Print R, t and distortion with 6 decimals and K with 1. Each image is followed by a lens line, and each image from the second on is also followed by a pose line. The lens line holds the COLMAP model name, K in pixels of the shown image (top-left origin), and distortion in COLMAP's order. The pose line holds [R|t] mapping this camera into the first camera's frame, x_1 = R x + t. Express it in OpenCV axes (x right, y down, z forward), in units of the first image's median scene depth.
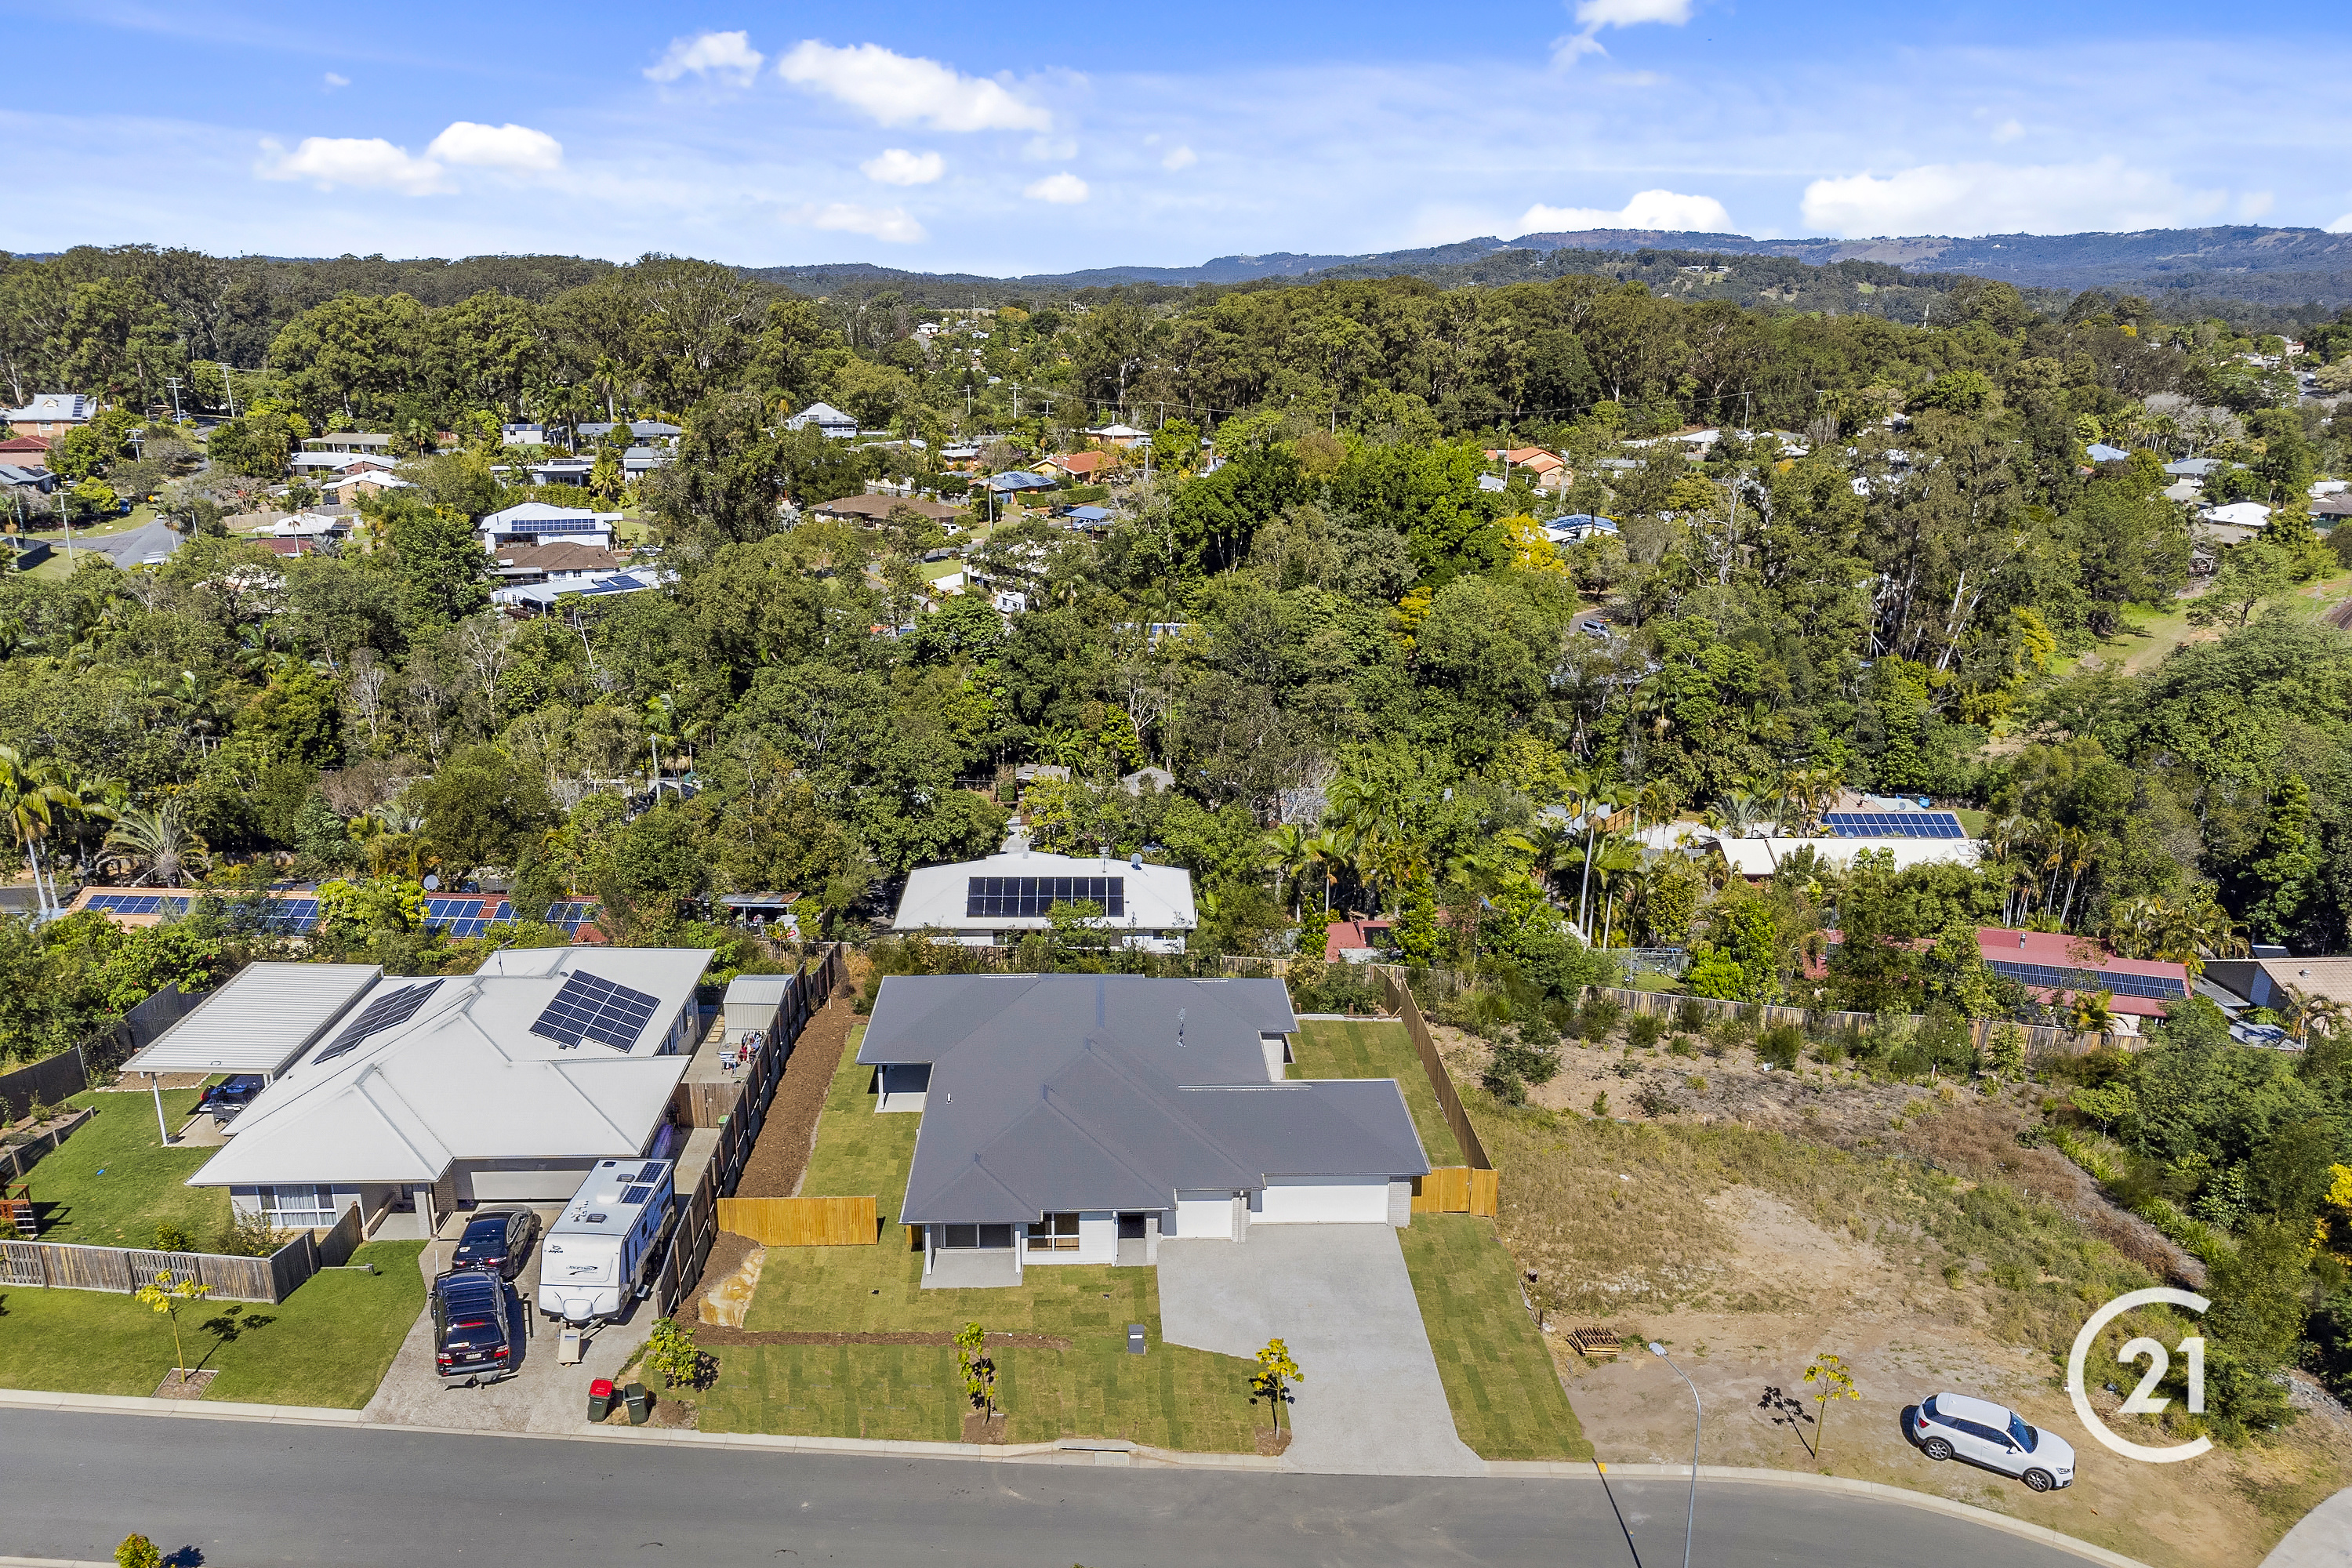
lens RADIAL K [[1752.0, 0, 1168.0], [0, 1752.0, 857.1], [0, 0, 1]] dist [0.027067, -0.007159]
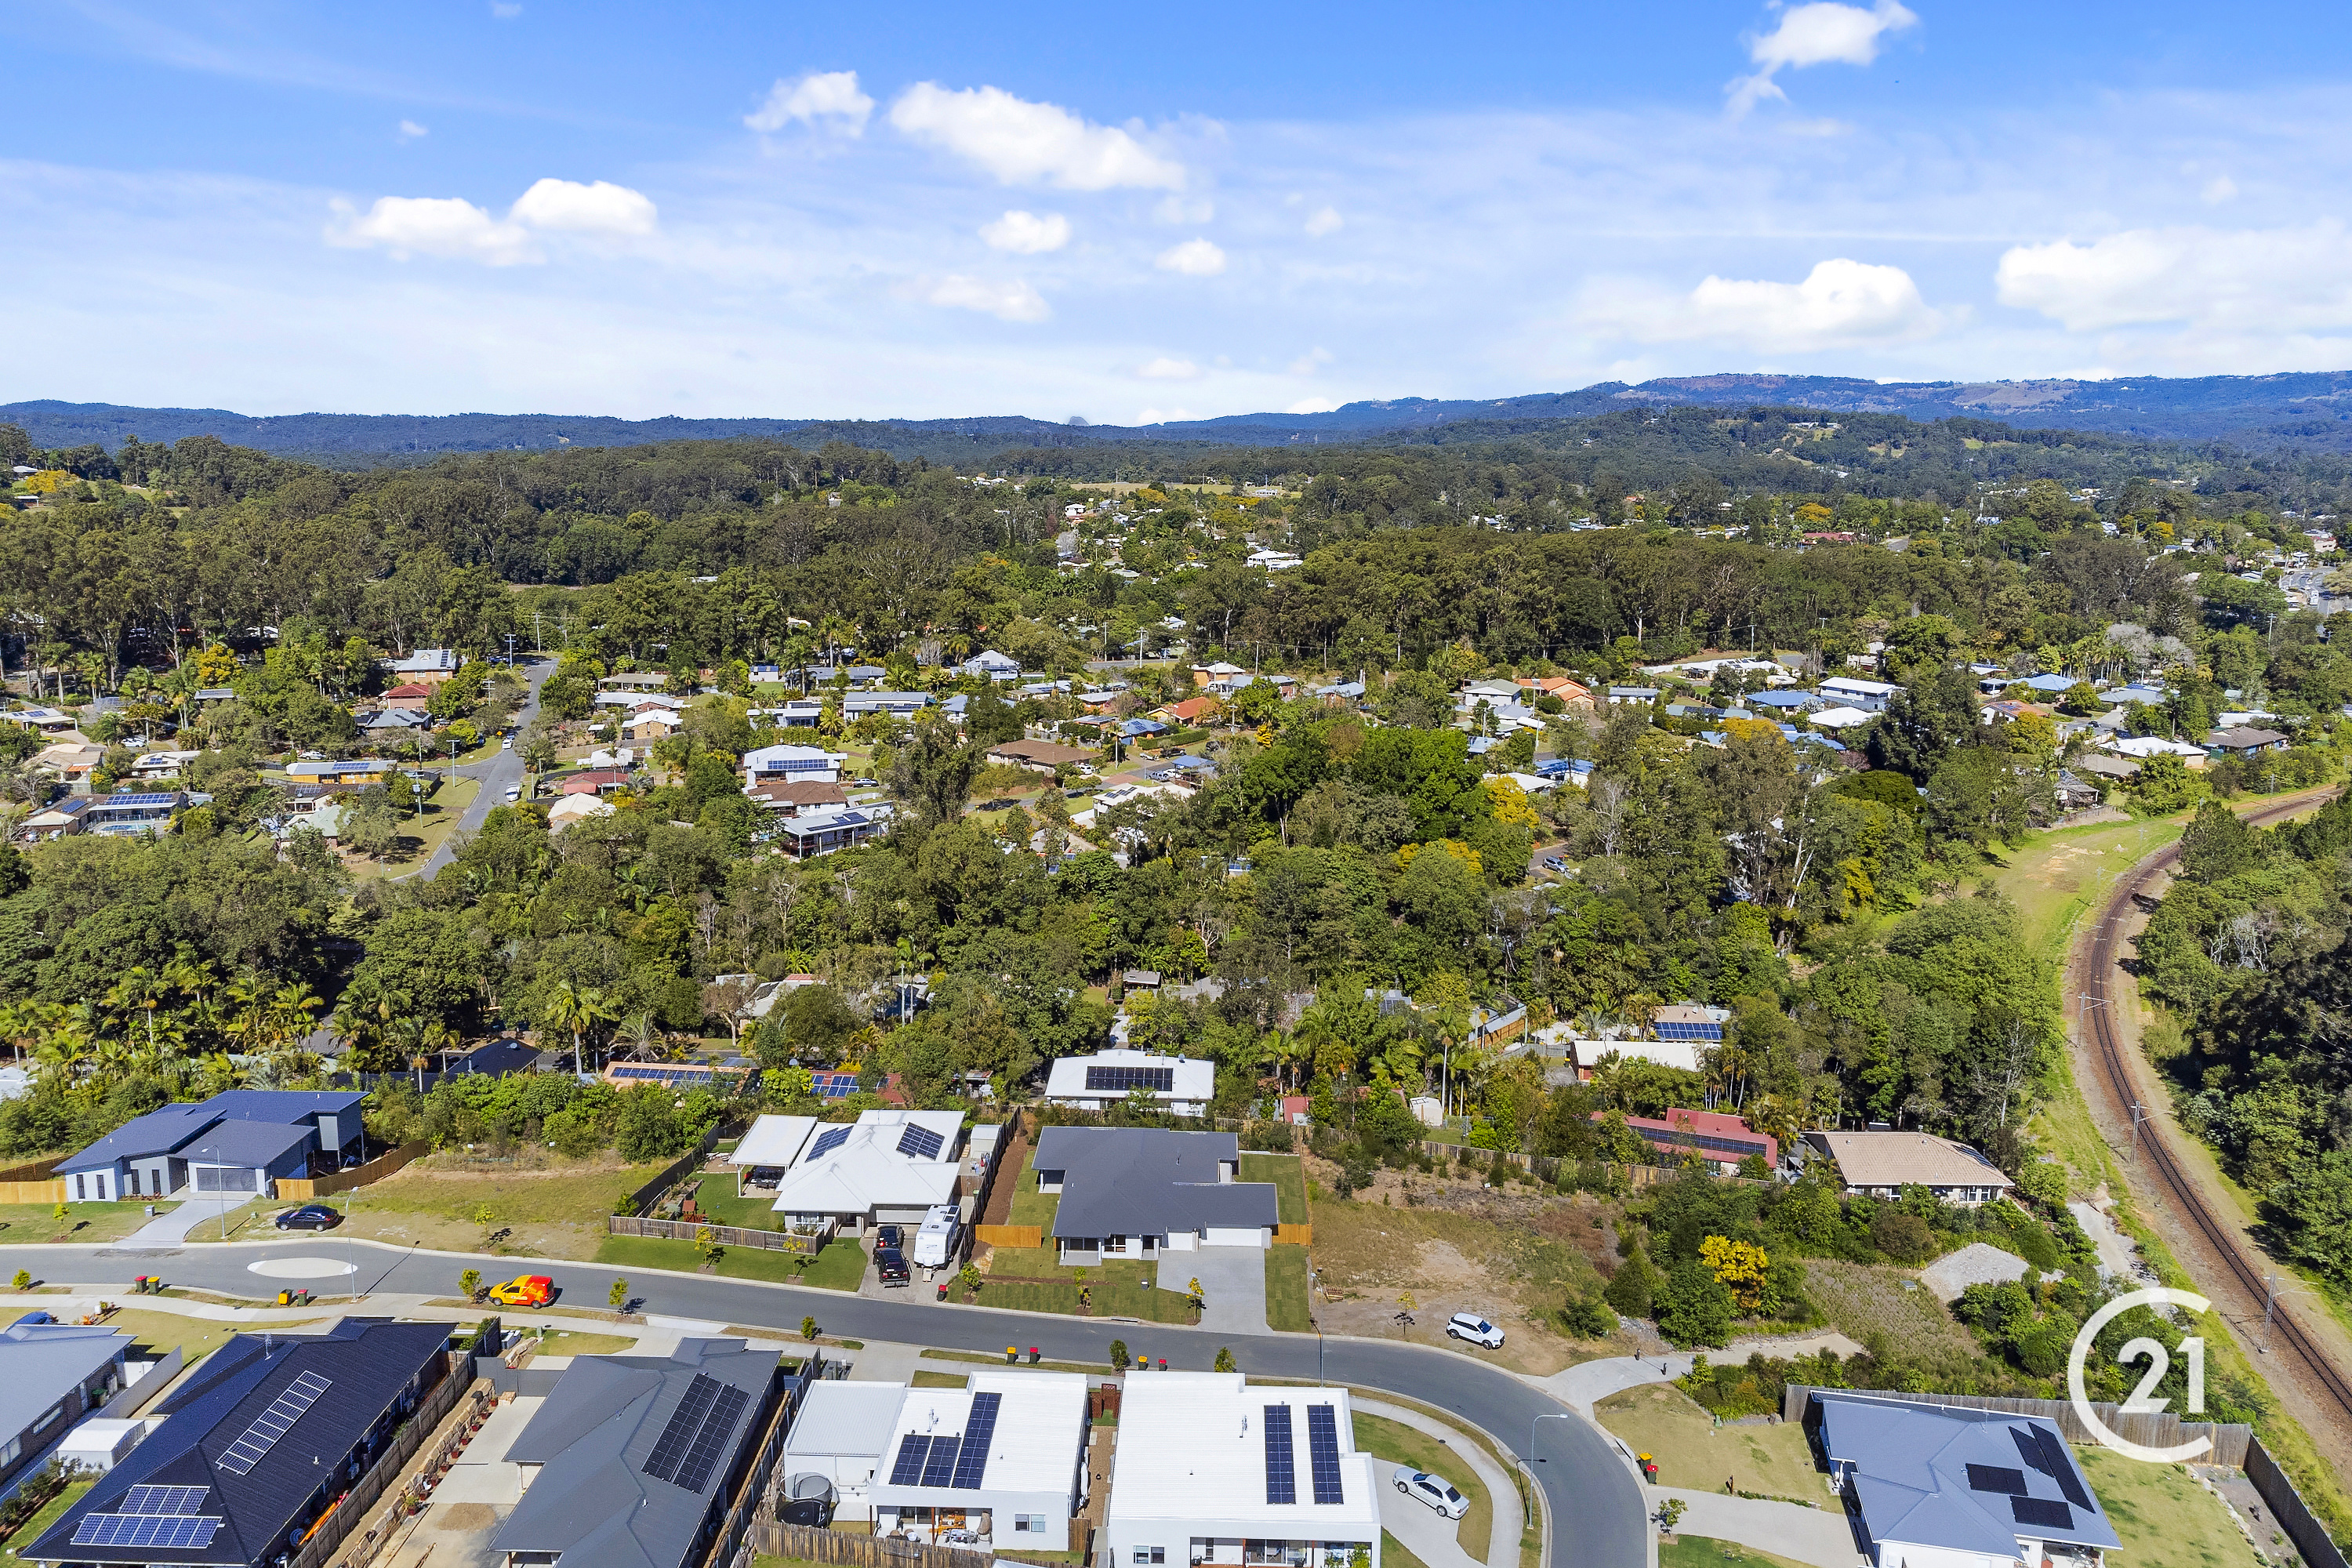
lens RADIAL K [[1730.6, 0, 1165.2], [0, 1730.6, 684.2], [0, 0, 1]] dist [0.065642, -0.101540]
pose [[0.996916, 0.005239, -0.078299, 0.064851], [-0.018343, 0.985686, -0.167593, -0.049118], [0.076301, 0.168512, 0.982742, -0.509805]]
